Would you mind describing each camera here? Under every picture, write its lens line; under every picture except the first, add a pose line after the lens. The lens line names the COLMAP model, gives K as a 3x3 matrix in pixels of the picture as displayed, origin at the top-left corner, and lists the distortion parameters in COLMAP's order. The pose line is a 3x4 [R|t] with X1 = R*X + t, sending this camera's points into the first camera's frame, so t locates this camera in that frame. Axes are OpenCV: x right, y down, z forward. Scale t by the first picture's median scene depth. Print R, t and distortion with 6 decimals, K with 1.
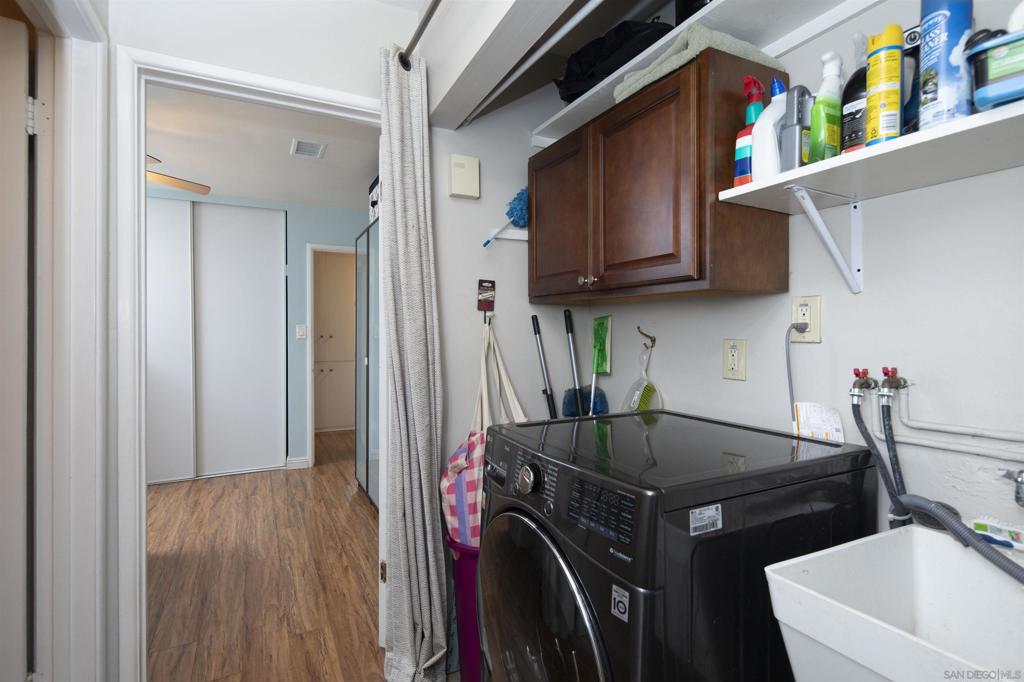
lens RADIAL K [[493.4, 0, 512.0], [0, 493.4, 336.2], [0, 0, 1]] dist [0.001351, -0.001278]
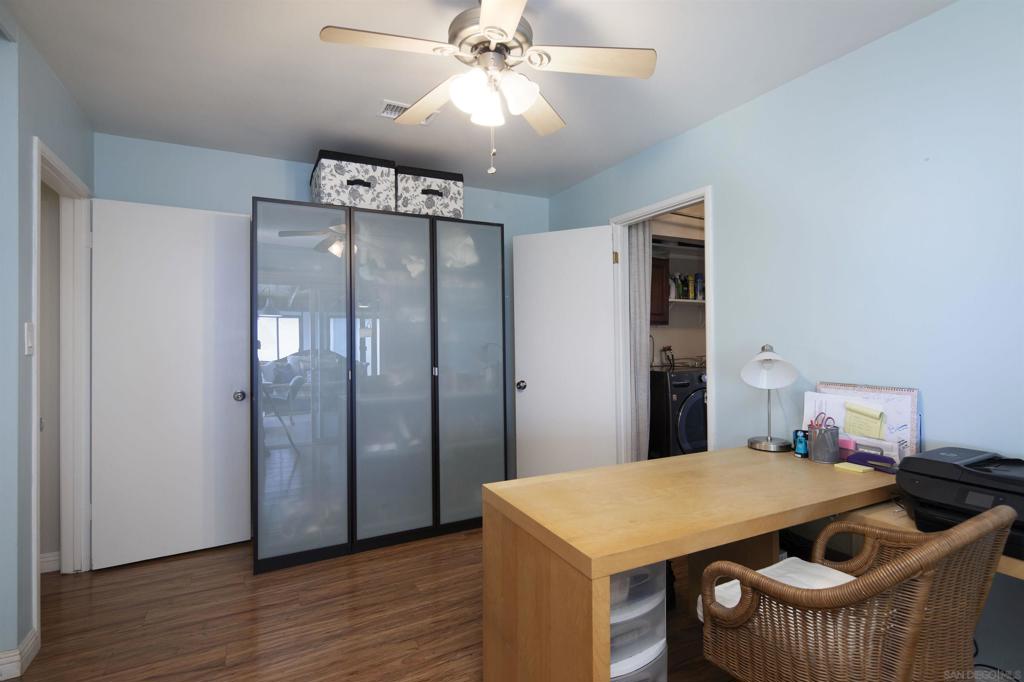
lens RADIAL K [[493.4, 0, 513.1], [0, 493.4, 340.2], [0, 0, 1]] dist [0.001351, -0.001278]
pose [[-0.009159, 0.003262, 0.999953, -1.329076], [0.009919, 0.999946, -0.003171, 0.001060], [-0.999909, 0.009890, -0.009191, 0.910294]]
